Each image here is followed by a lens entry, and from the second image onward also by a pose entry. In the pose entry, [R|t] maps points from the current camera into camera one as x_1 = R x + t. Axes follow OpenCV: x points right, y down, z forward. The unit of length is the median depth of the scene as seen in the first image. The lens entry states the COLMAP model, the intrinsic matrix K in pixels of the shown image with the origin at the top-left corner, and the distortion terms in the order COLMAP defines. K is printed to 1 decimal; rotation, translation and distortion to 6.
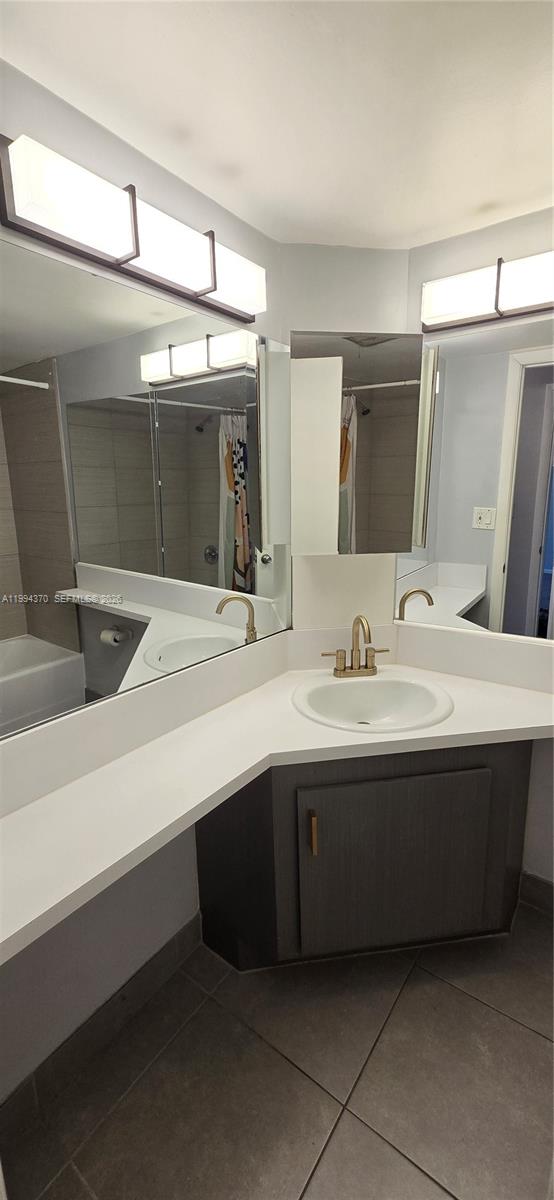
lens RADIAL K [[488.6, 0, 275.6], [0, 488.6, 599.1], [0, 0, 1]] dist [-0.004495, 0.002617]
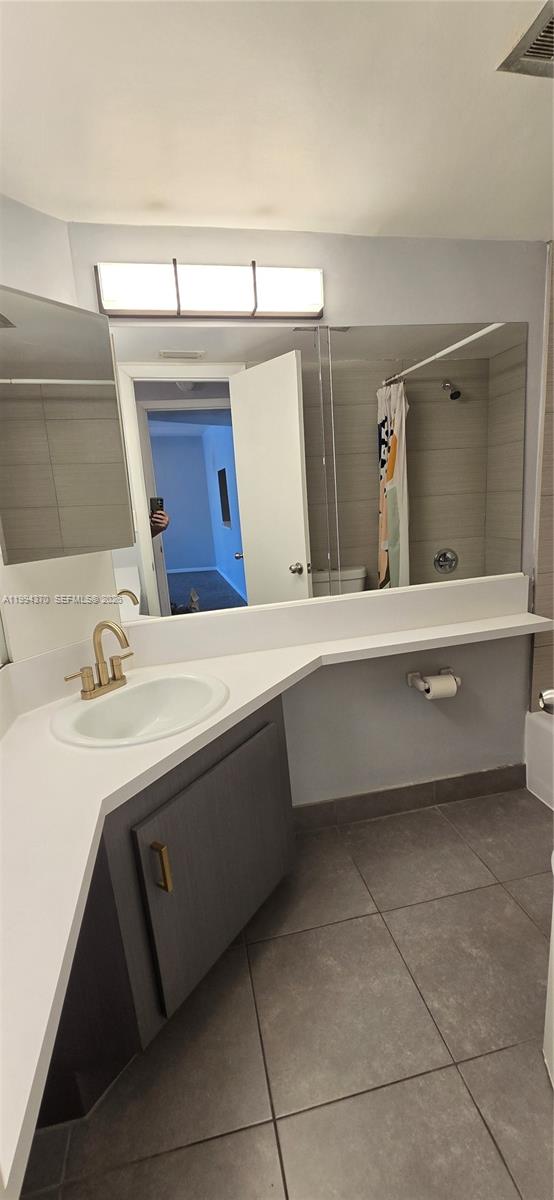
lens RADIAL K [[488.6, 0, 276.7], [0, 488.6, 597.5], [0, 0, 1]] dist [-0.004495, 0.002617]
pose [[0.666786, -0.183457, 0.722316, -0.255419], [0.216521, 0.975108, 0.047786, 0.017558], [-0.713103, 0.124533, 0.689910, 0.169360]]
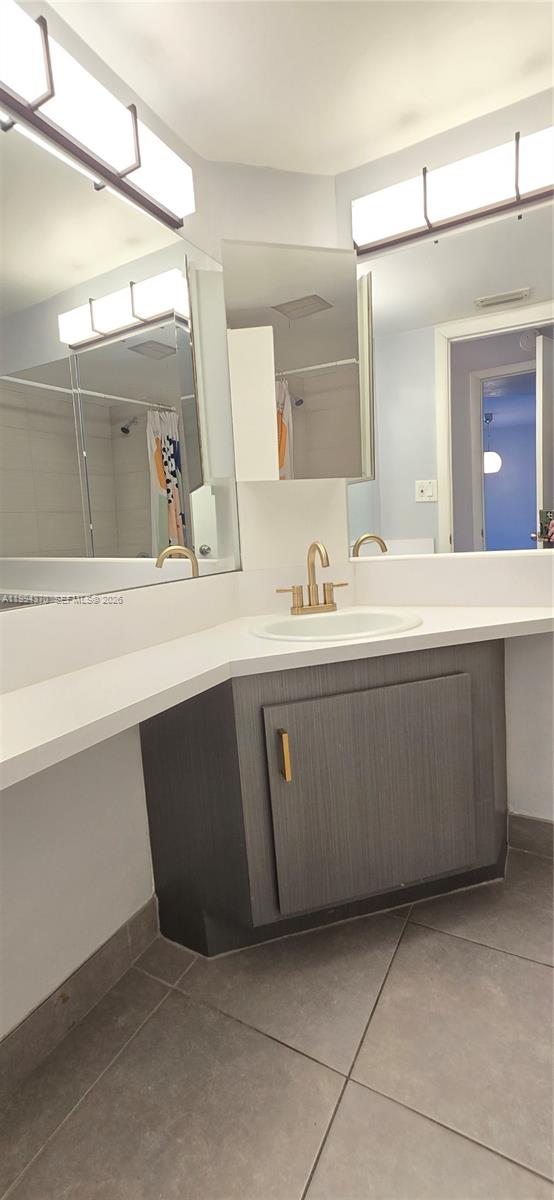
lens RADIAL K [[514.7, 0, 274.5], [0, 514.7, 593.3], [0, 0, 1]] dist [-0.000229, 0.003591]
pose [[0.990831, -0.060341, 0.120882, -0.028052], [0.071393, 0.993444, -0.089284, 0.218501], [-0.114702, 0.097095, 0.988643, 0.051758]]
